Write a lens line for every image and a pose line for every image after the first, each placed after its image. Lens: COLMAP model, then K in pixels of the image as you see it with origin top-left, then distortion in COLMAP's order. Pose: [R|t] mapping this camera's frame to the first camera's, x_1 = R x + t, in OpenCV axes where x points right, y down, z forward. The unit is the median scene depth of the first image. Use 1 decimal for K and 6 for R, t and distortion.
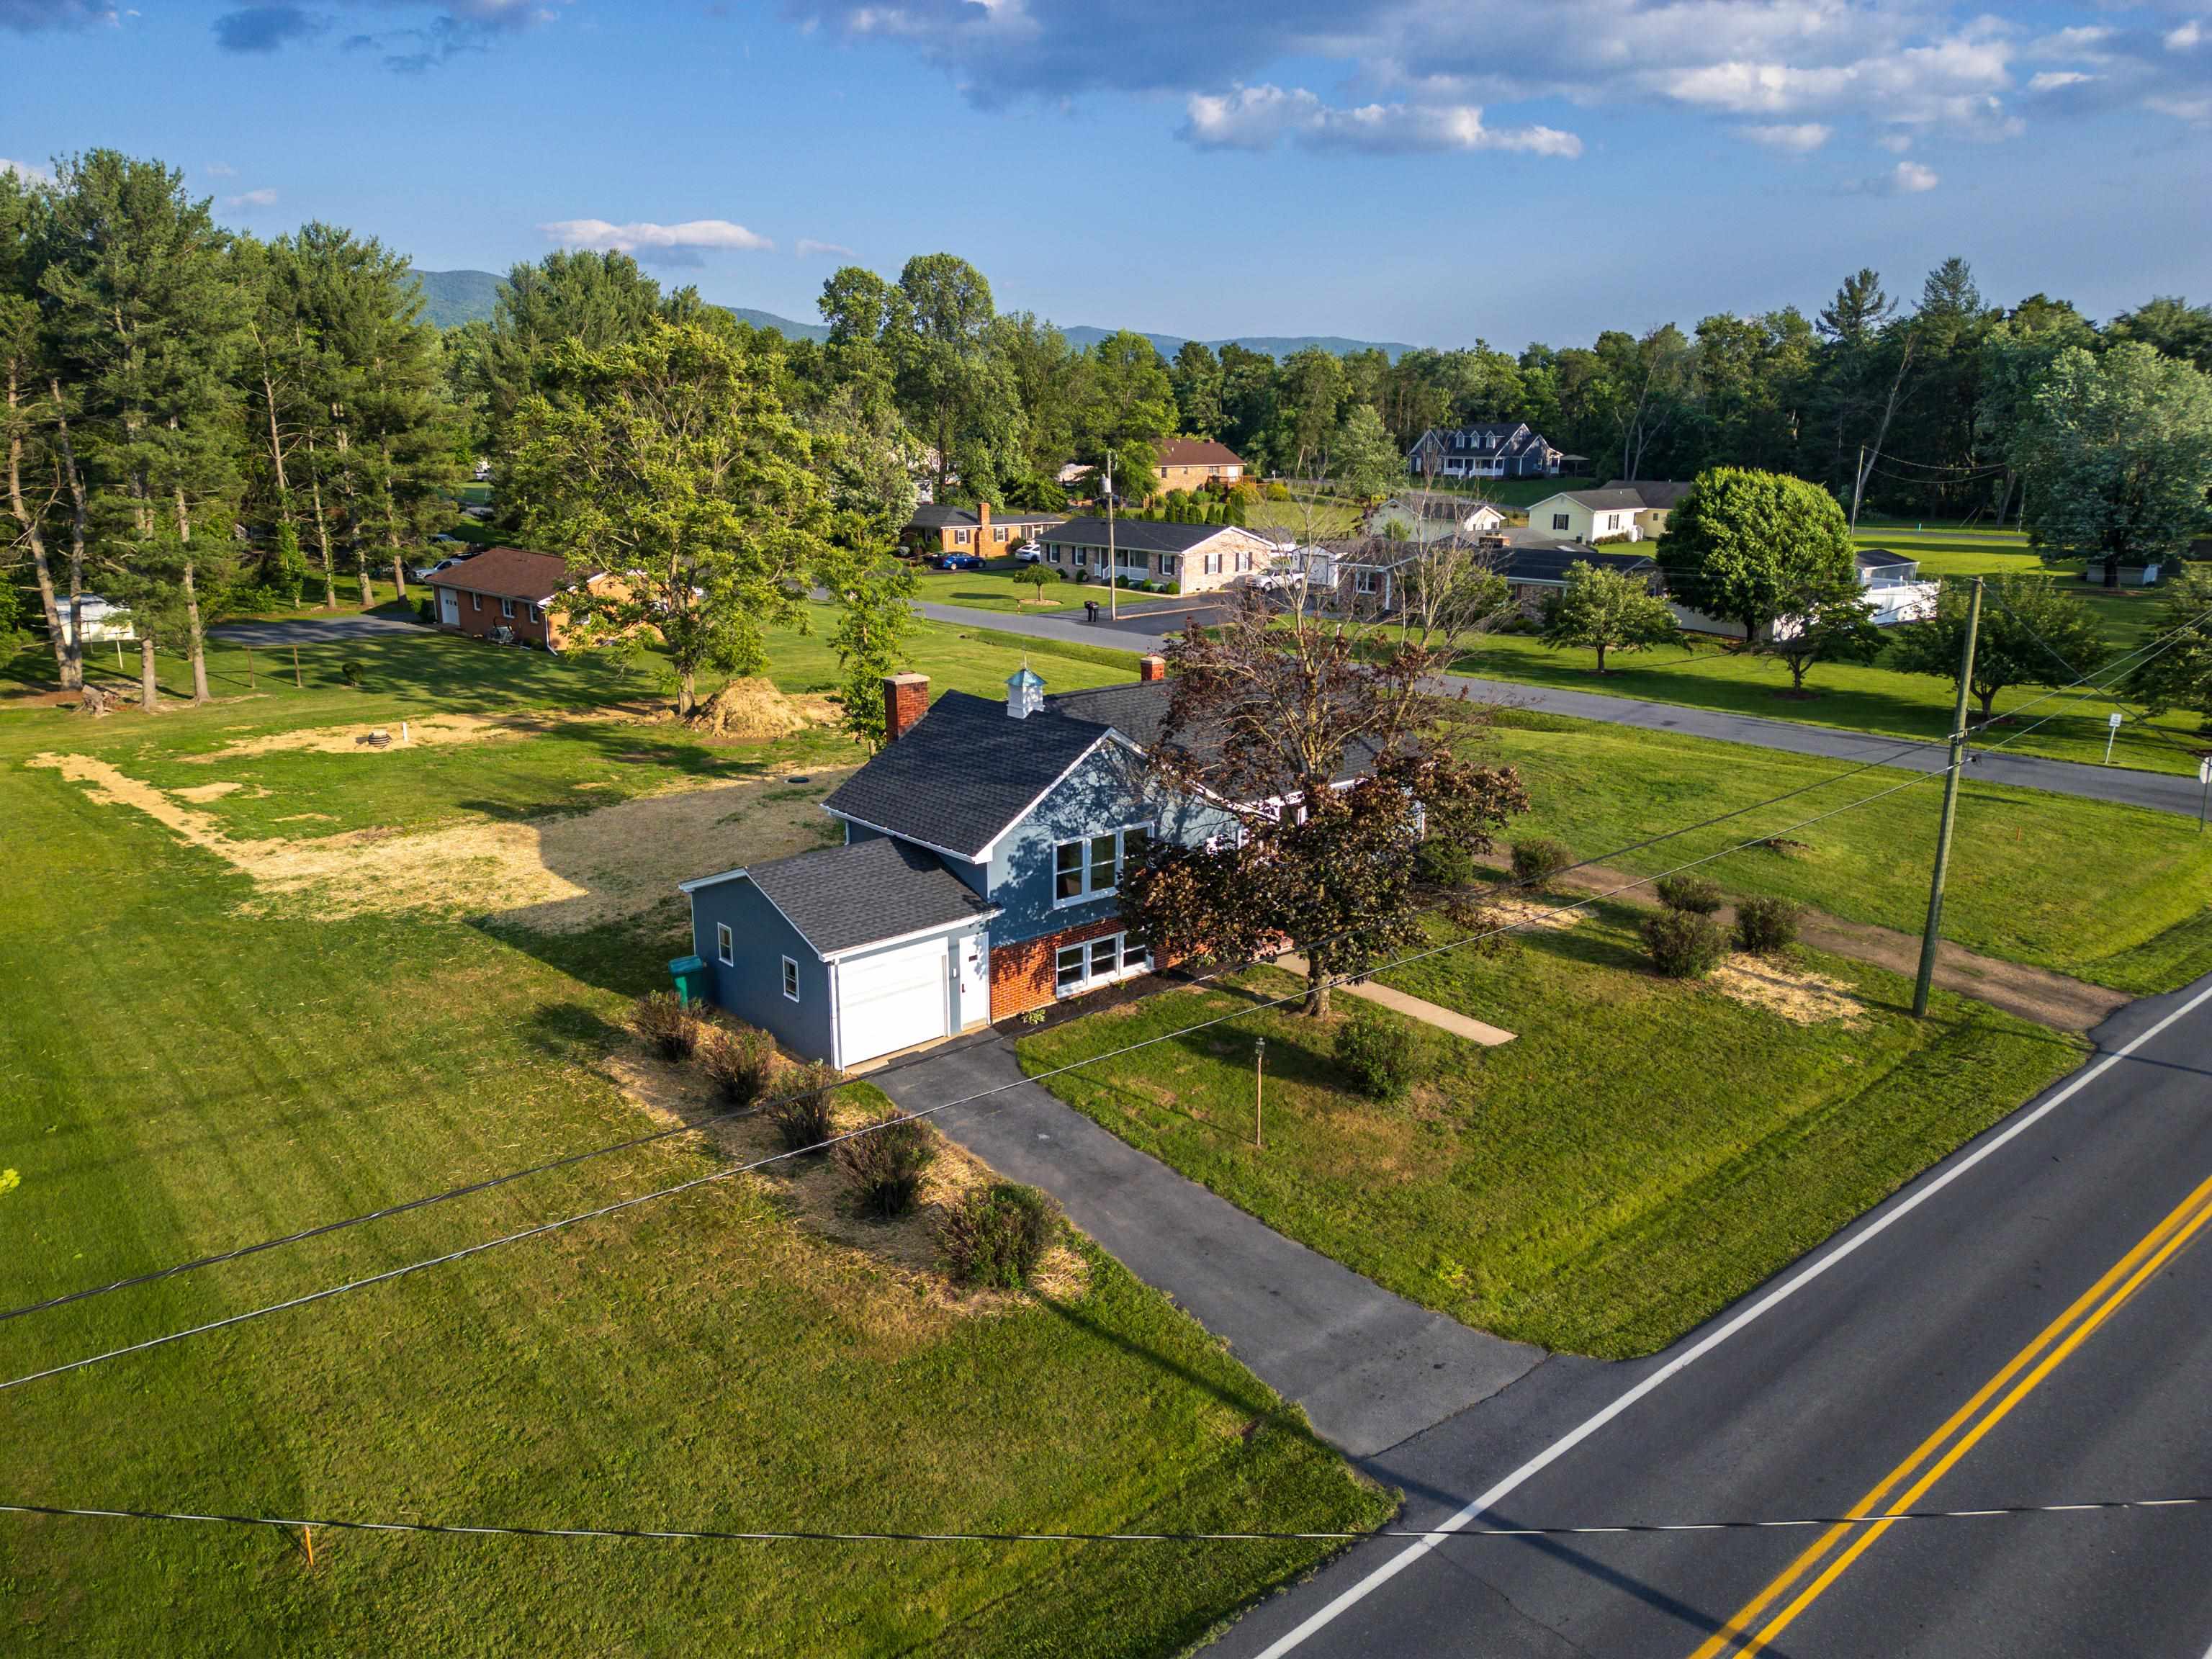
lens RADIAL K [[1546.2, 0, 1111.6], [0, 1546.2, 830.5], [0, 0, 1]] dist [0.095138, -0.096224]
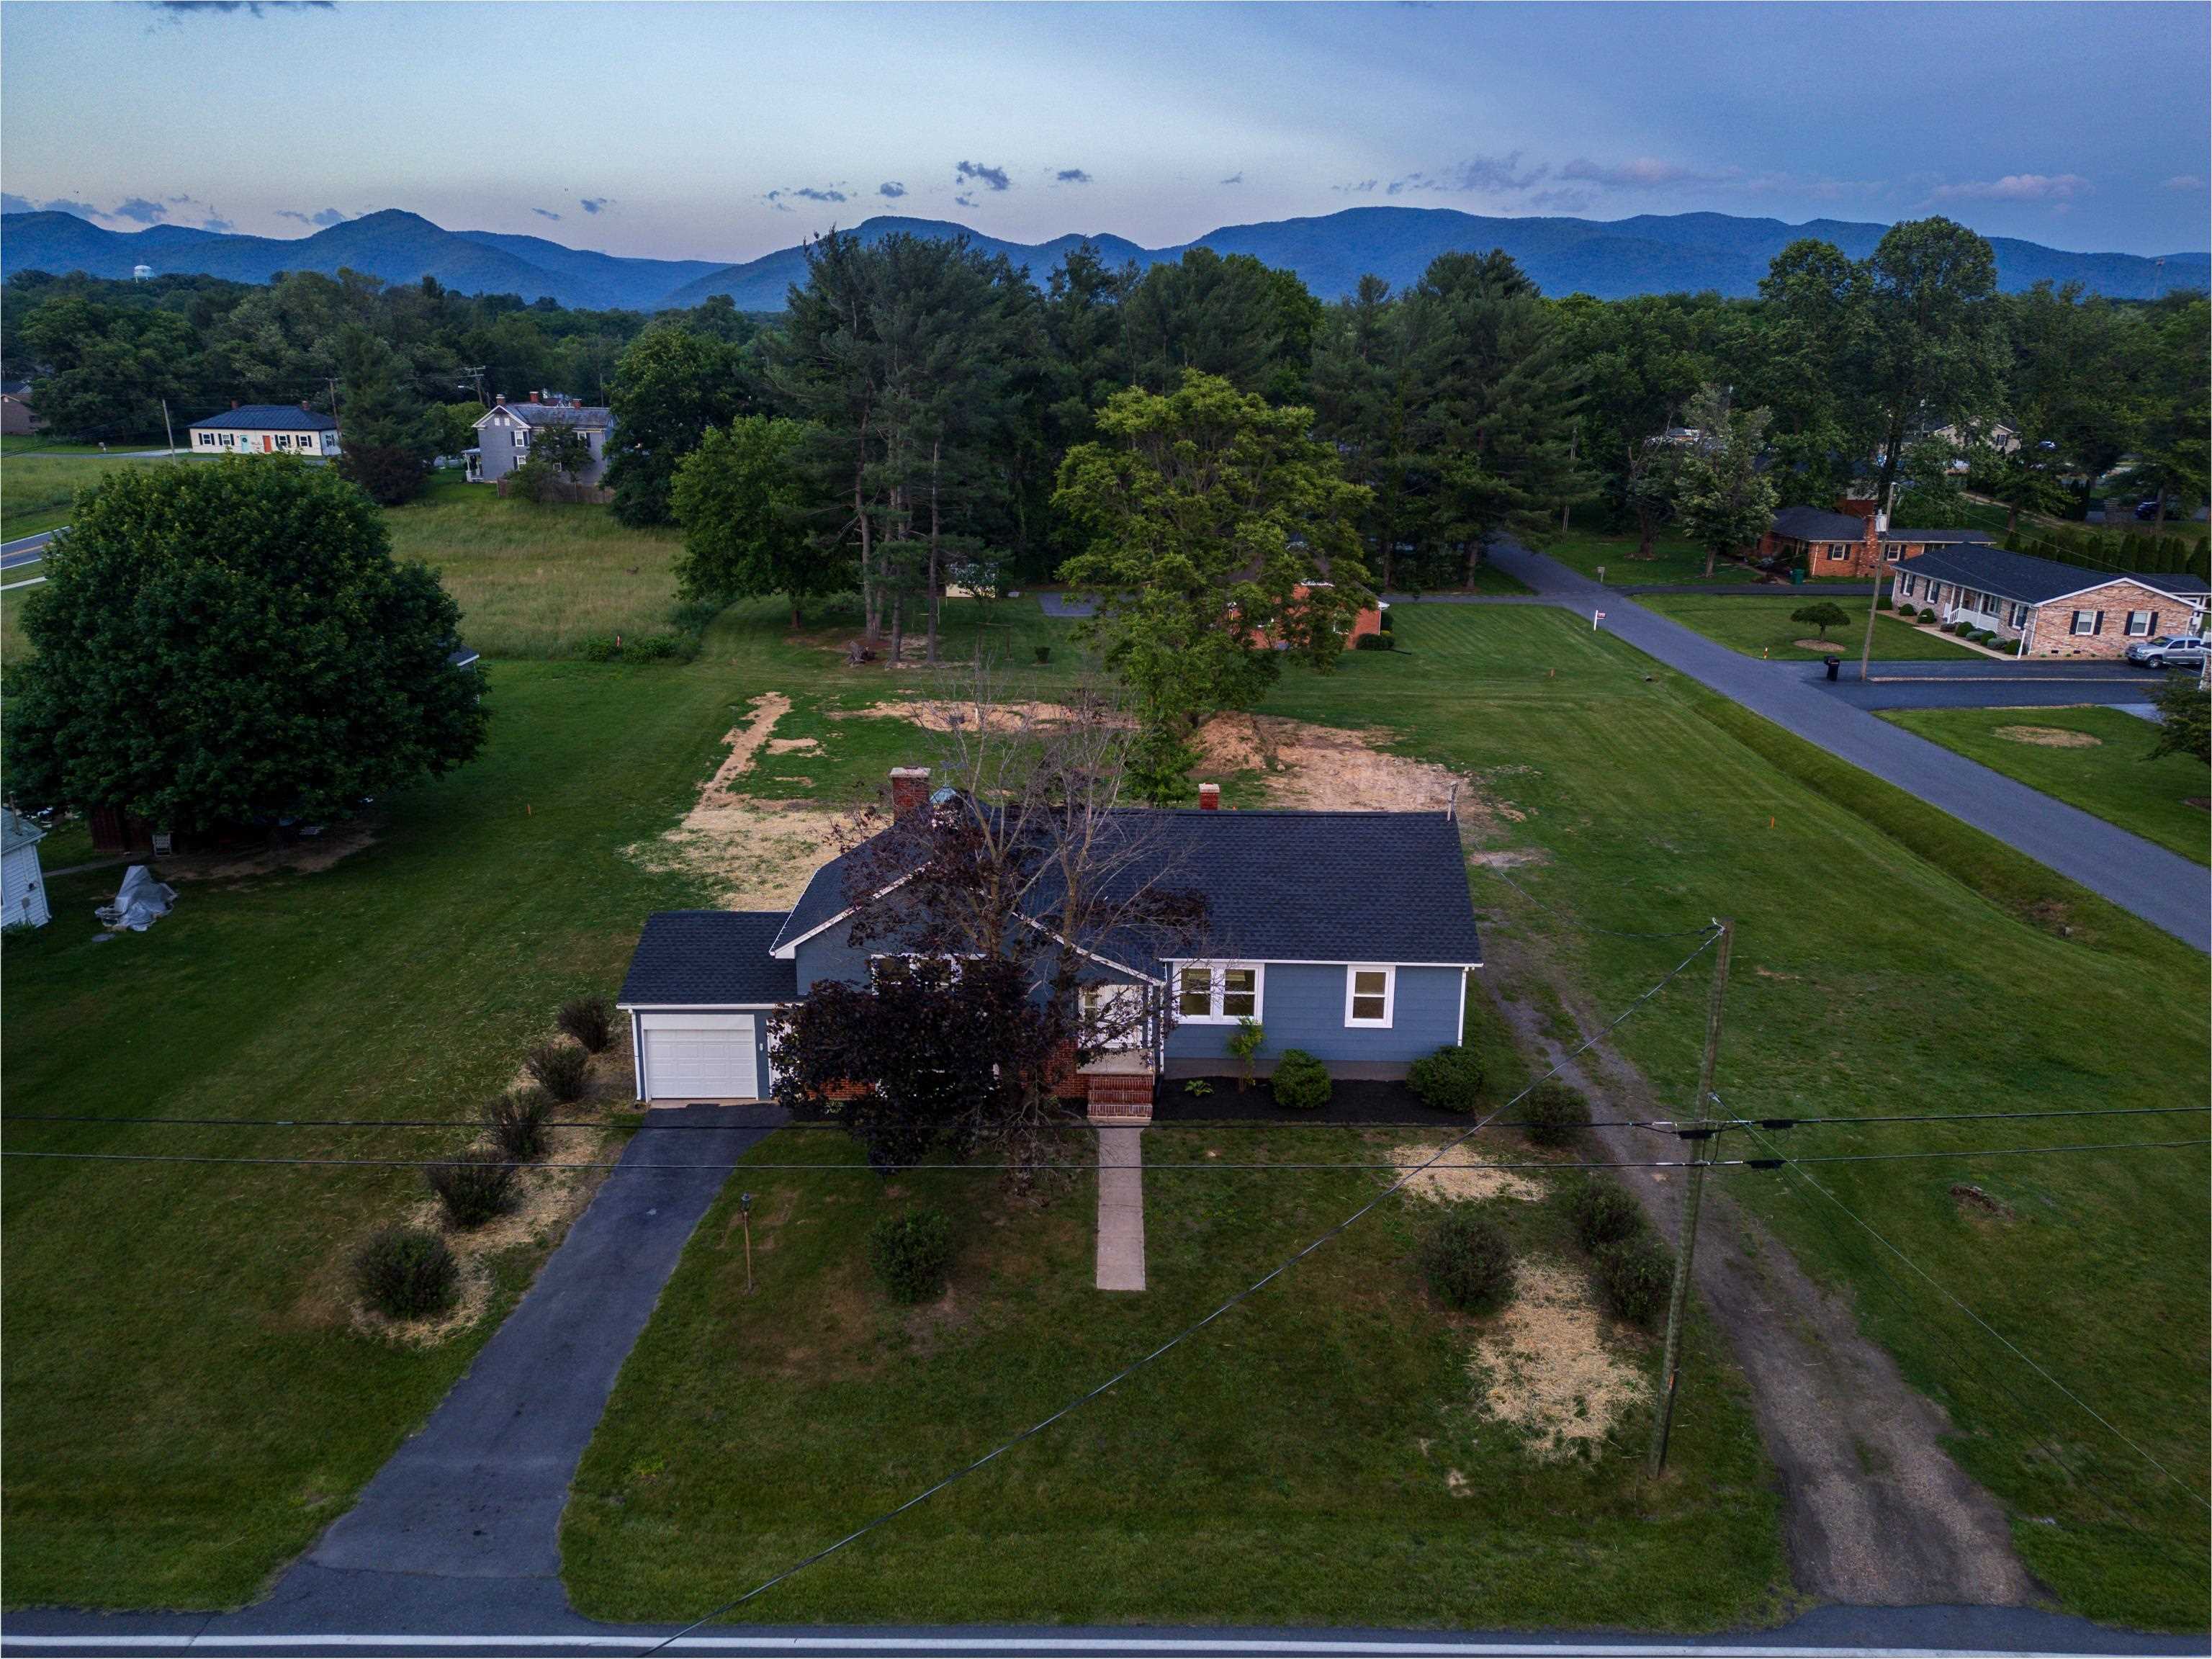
lens RADIAL K [[1546.2, 0, 1111.6], [0, 1546.2, 830.5], [0, 0, 1]] dist [0.095138, -0.096224]
pose [[0.759939, 0.199606, -0.618587, 0.595881], [-0.177554, 0.979234, 0.097854, -0.171256], [0.625274, 0.035469, 0.779599, 0.210923]]
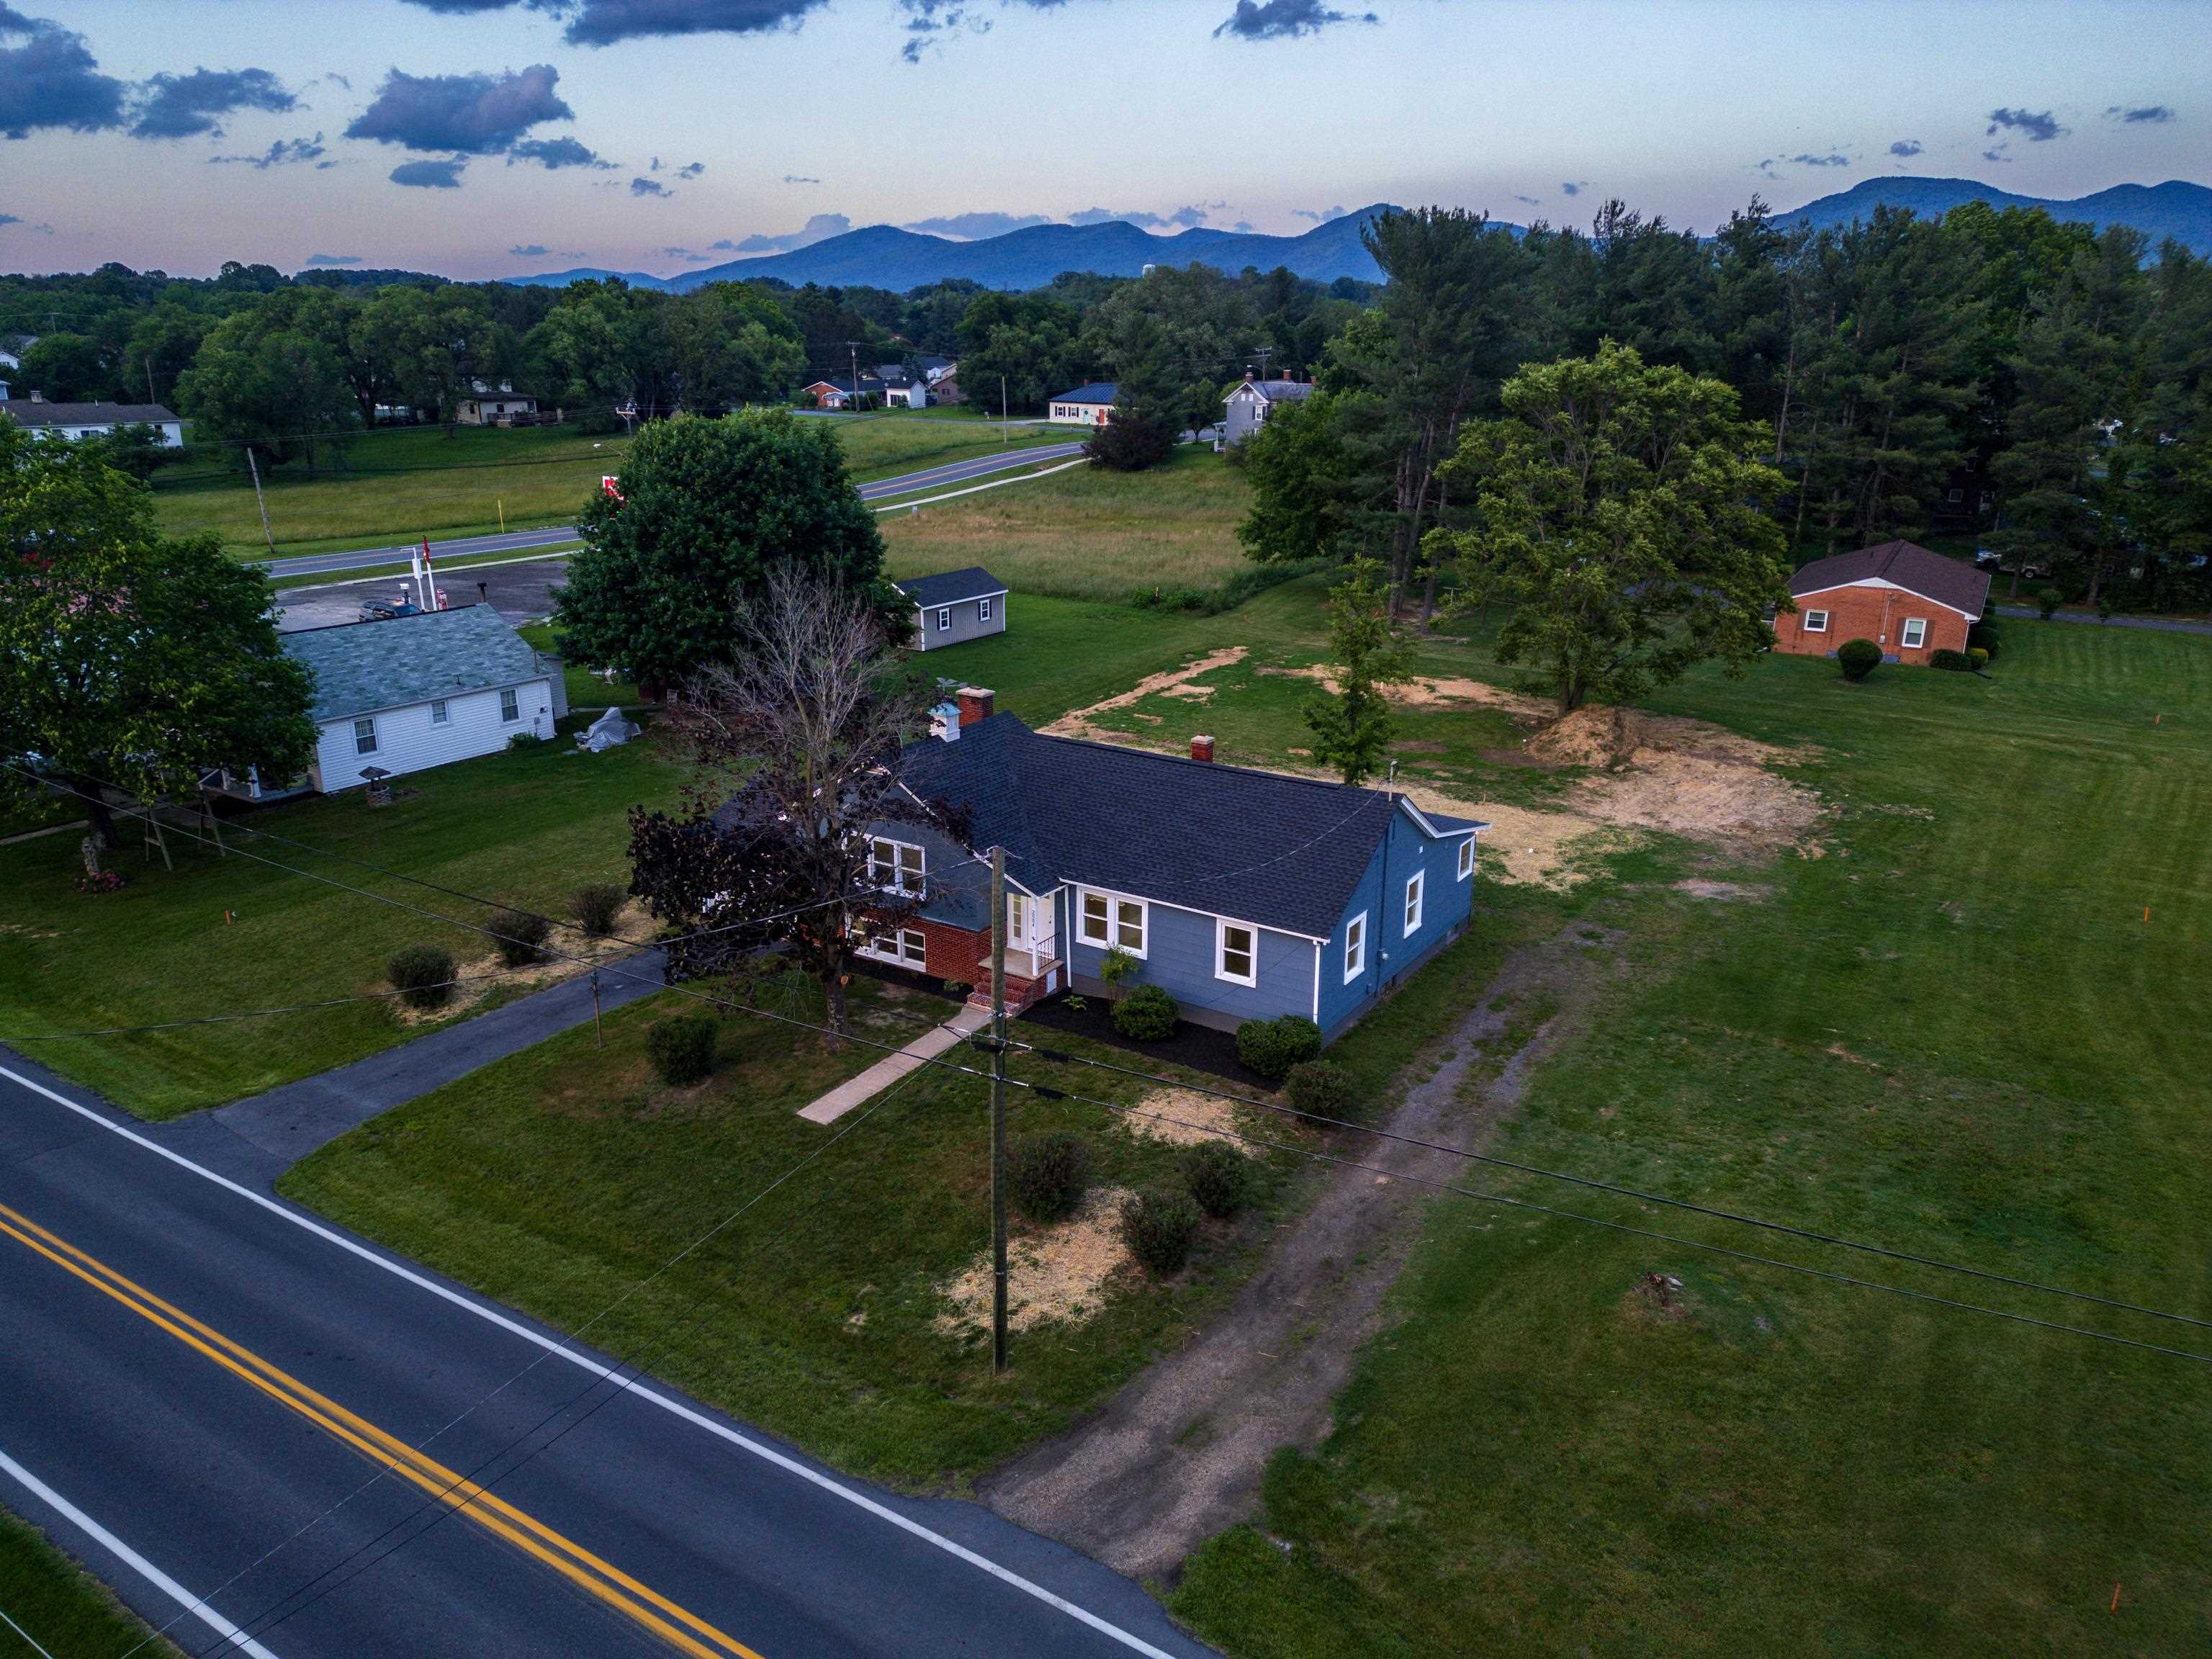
lens RADIAL K [[1546.2, 0, 1111.6], [0, 1546.2, 830.5], [0, 0, 1]] dist [0.095138, -0.096224]
pose [[0.294685, 0.297643, -0.908058, 0.963426], [-0.251100, 0.940980, 0.226946, -0.273632], [0.922014, 0.161136, 0.352031, 0.610307]]
